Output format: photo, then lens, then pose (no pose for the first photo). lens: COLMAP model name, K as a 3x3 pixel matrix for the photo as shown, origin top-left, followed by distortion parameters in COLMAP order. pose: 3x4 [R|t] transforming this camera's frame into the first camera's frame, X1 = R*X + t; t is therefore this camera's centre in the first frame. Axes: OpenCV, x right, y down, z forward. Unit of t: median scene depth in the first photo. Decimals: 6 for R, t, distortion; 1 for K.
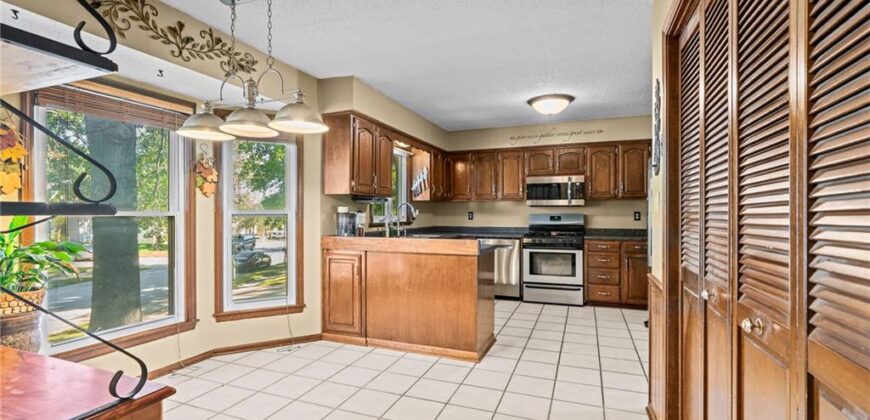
lens RADIAL K [[395.1, 0, 436.8], [0, 395.1, 213.3], [0, 0, 1]] dist [-0.000708, 0.000779]
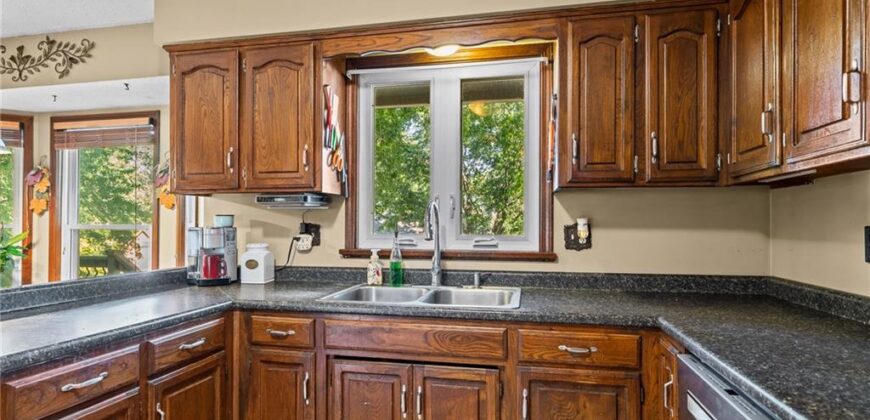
lens RADIAL K [[457.4, 0, 432.6], [0, 457.4, 221.5], [0, 0, 1]] dist [0.007694, -0.000411]
pose [[0.149268, -0.007170, -0.988771, 0.339632], [-0.002634, 0.999967, -0.007649, -0.003706], [0.988793, 0.003746, 0.149244, 0.884922]]
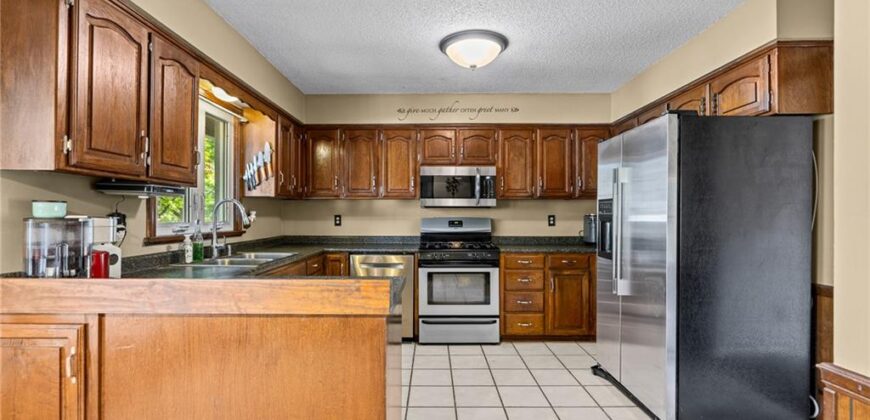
lens RADIAL K [[395.1, 0, 432.1], [0, 395.1, 215.2], [0, 0, 1]] dist [-0.000708, 0.000779]
pose [[0.936269, 0.001381, 0.351282, -0.004603], [-0.001055, 0.999999, -0.001117, -0.002624], [-0.351283, 0.000675, 0.936269, 0.342071]]
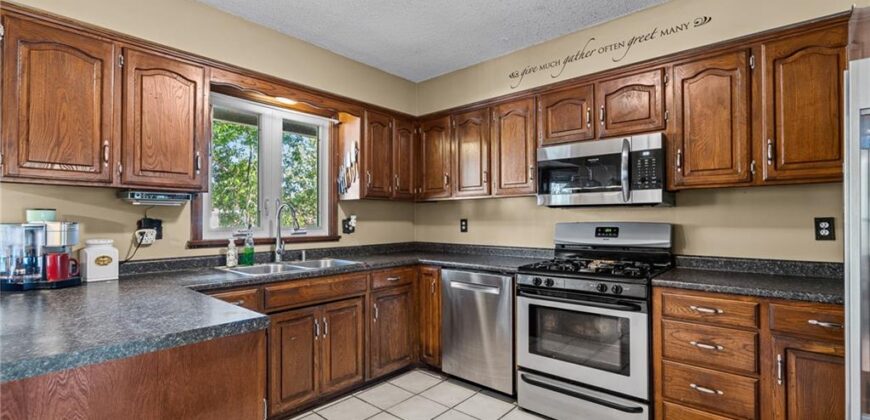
lens RADIAL K [[395.1, 0, 430.5], [0, 395.1, 216.0], [0, 0, 1]] dist [-0.000708, 0.000779]
pose [[0.937495, -0.005618, -0.347952, 0.289858], [0.002661, 0.999956, -0.008976, -0.003168], [0.347988, 0.007489, 0.937469, 0.520229]]
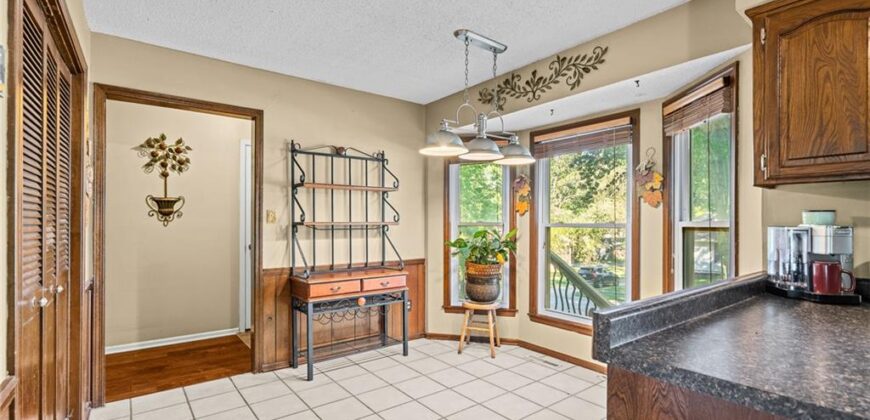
lens RADIAL K [[395.1, 0, 430.6], [0, 395.1, 219.5], [0, 0, 1]] dist [-0.000708, 0.000779]
pose [[-0.524687, -0.008482, -0.851253, 0.267986], [-0.004678, 0.999964, -0.007080, -0.002695], [0.851282, 0.000268, -0.524708, 0.637891]]
